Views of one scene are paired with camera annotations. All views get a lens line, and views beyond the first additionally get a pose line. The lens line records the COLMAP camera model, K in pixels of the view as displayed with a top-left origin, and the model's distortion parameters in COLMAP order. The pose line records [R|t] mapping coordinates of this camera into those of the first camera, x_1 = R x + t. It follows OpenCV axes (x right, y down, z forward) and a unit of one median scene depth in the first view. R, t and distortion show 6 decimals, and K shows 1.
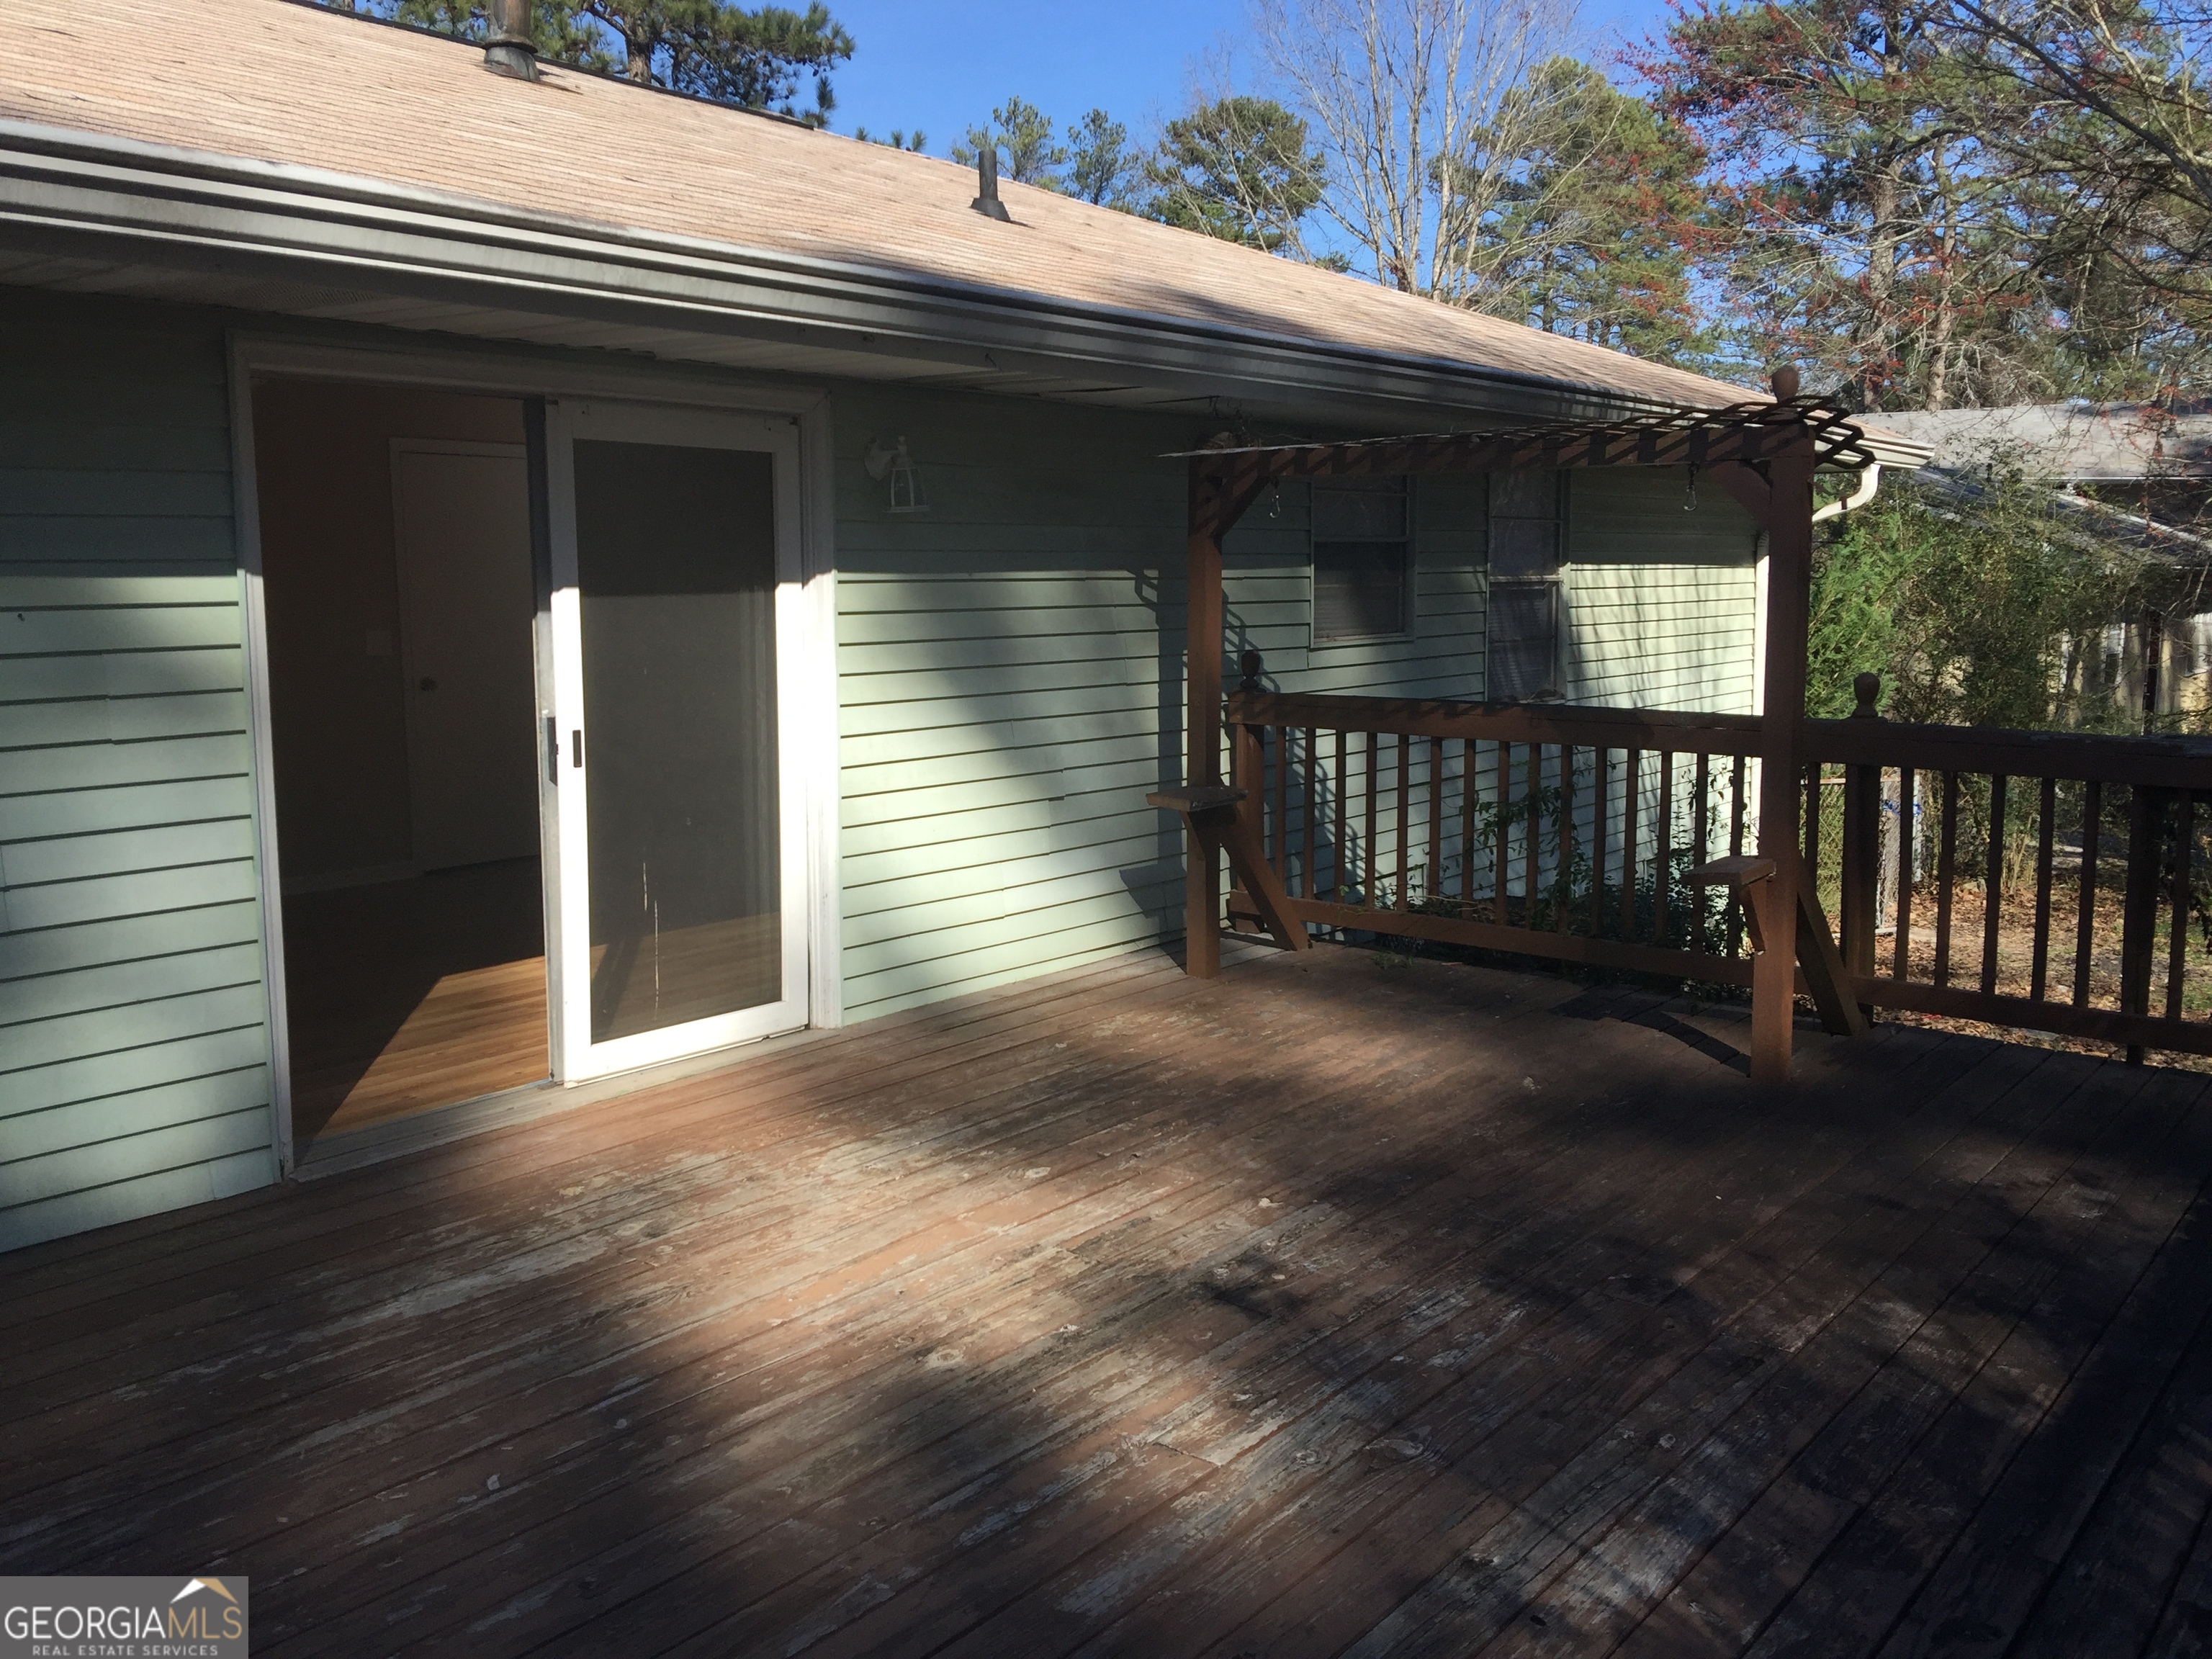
lens RADIAL K [[1893.0, 0, 1102.8], [0, 1893.0, 828.7], [0, 0, 1]] dist [0.063703, -0.112769]
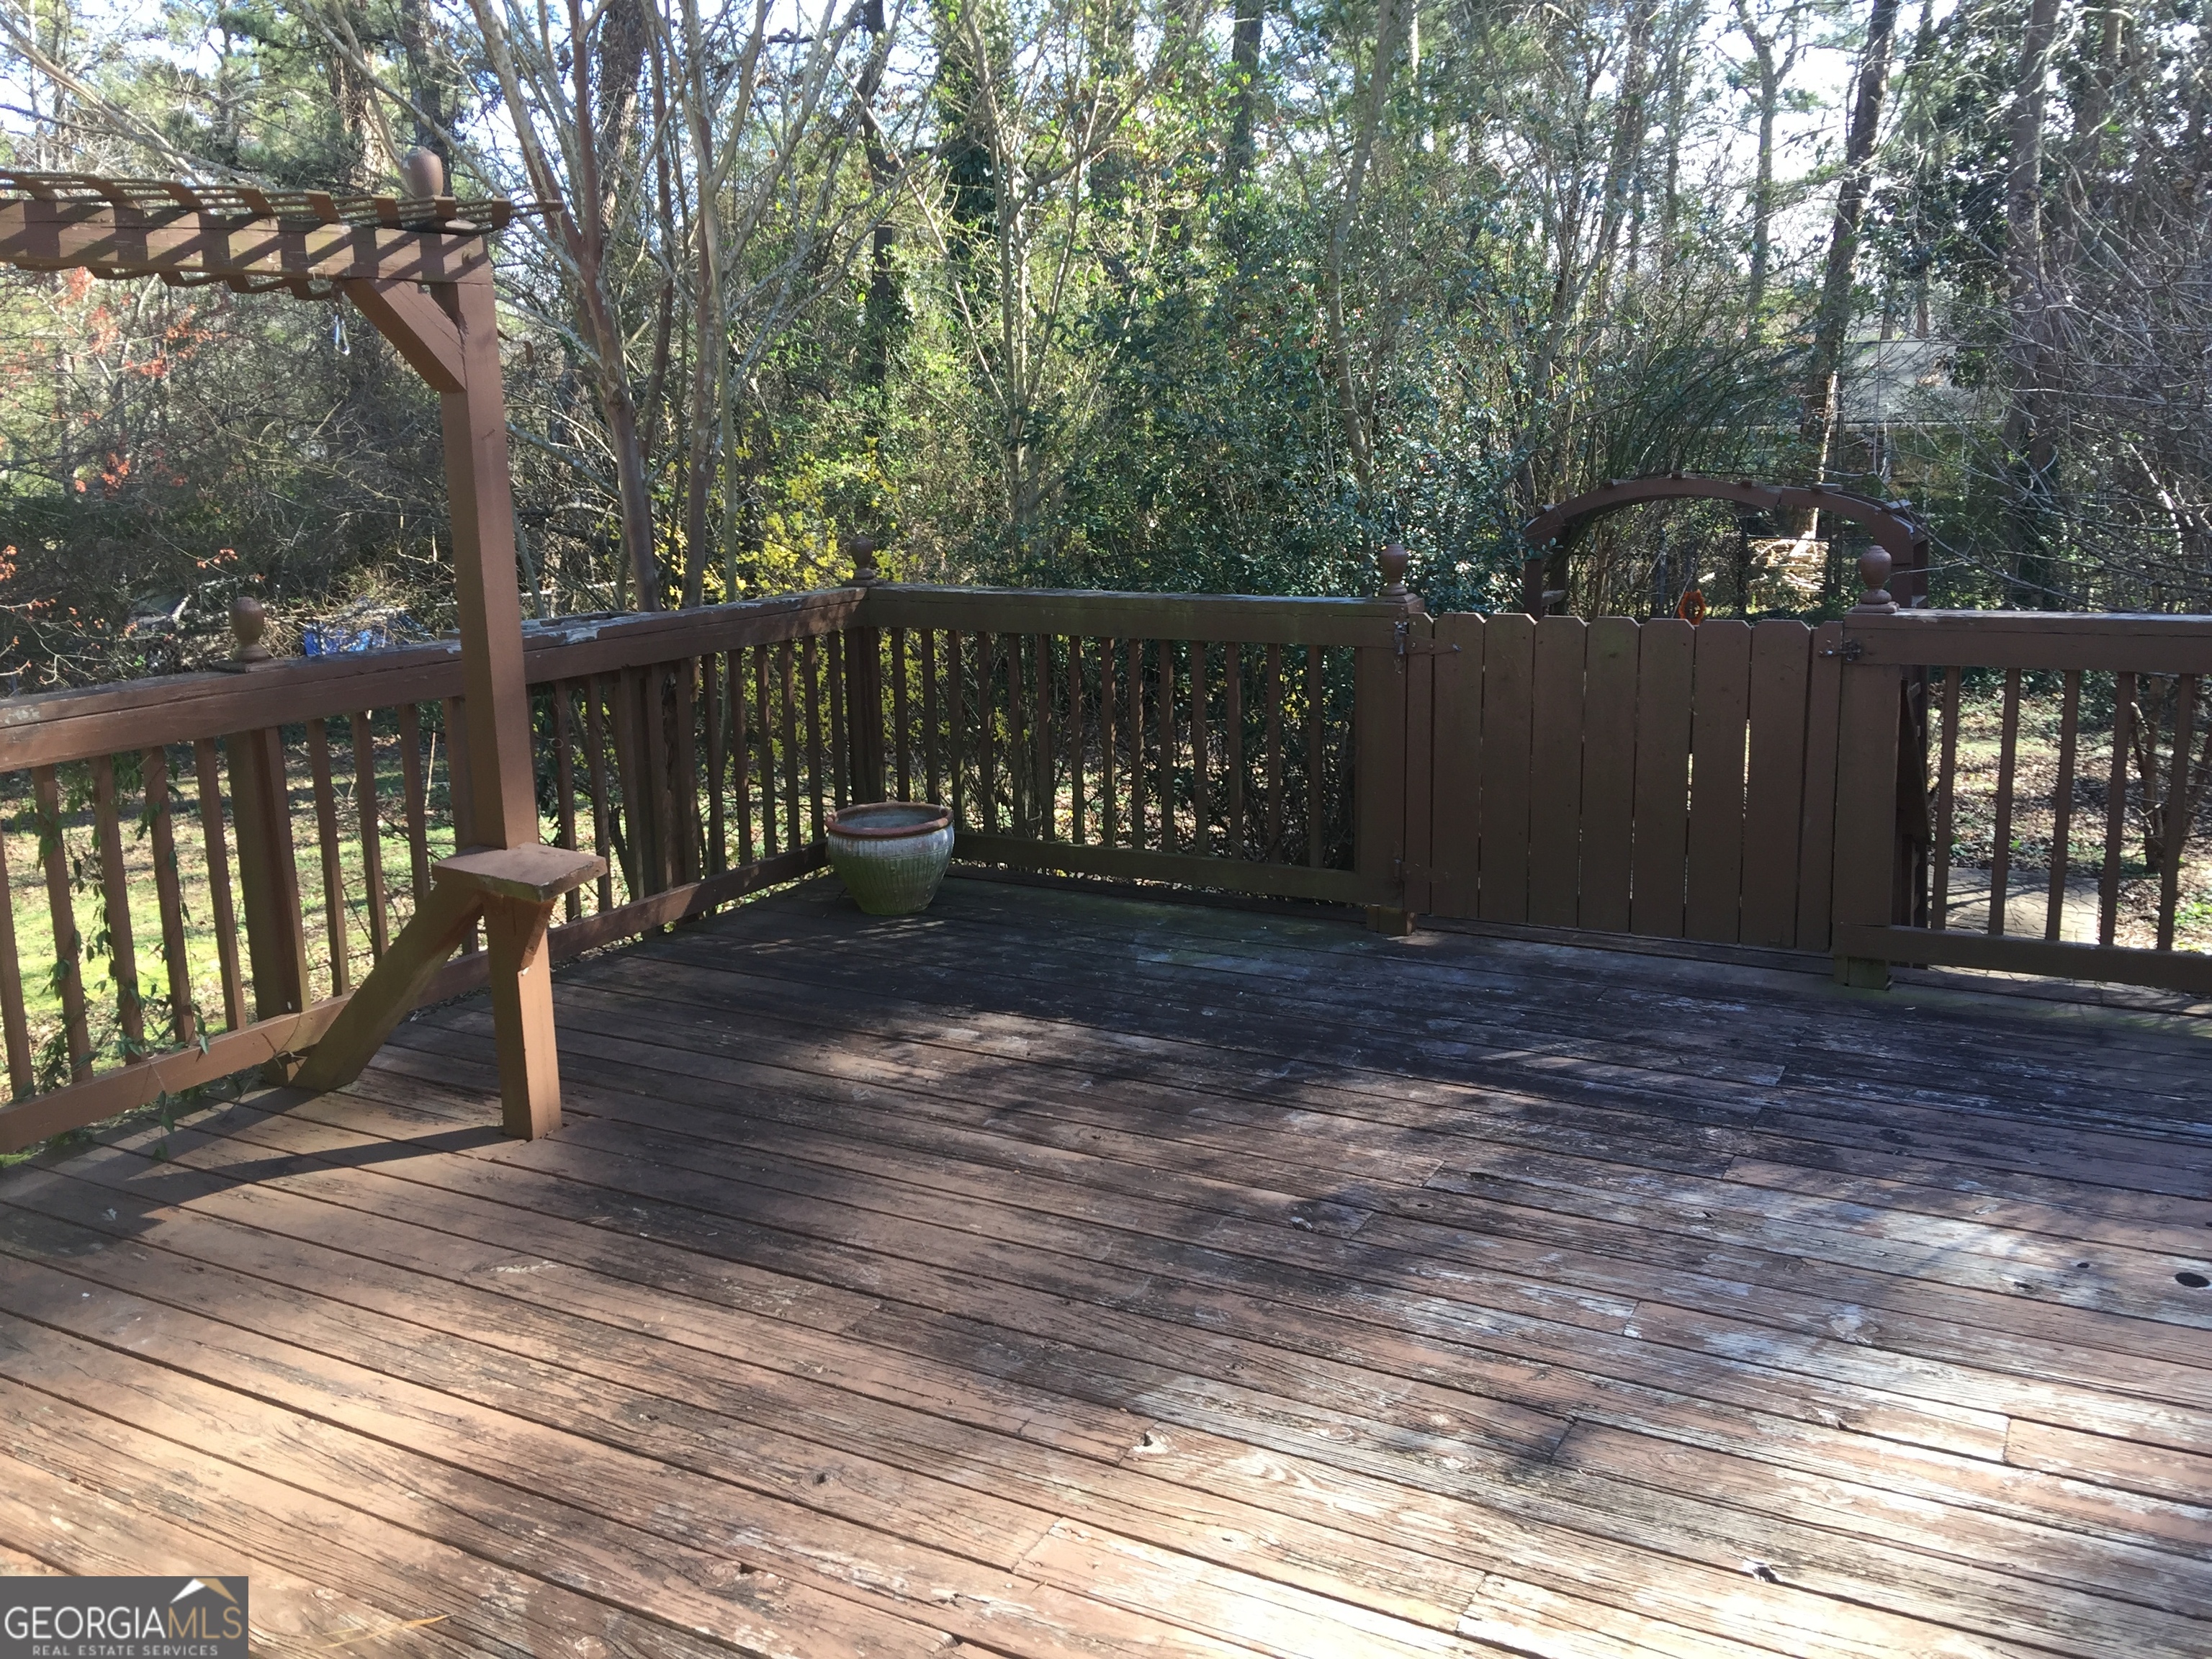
lens RADIAL K [[1893.0, 0, 1097.4], [0, 1893.0, 820.7], [0, 0, 1]] dist [0.063703, -0.112769]
pose [[-0.183905, -0.193173, 0.963775, -0.541361], [0.170038, 0.959464, 0.224756, -0.163228], [-0.968125, 0.205213, -0.143604, 1.223965]]
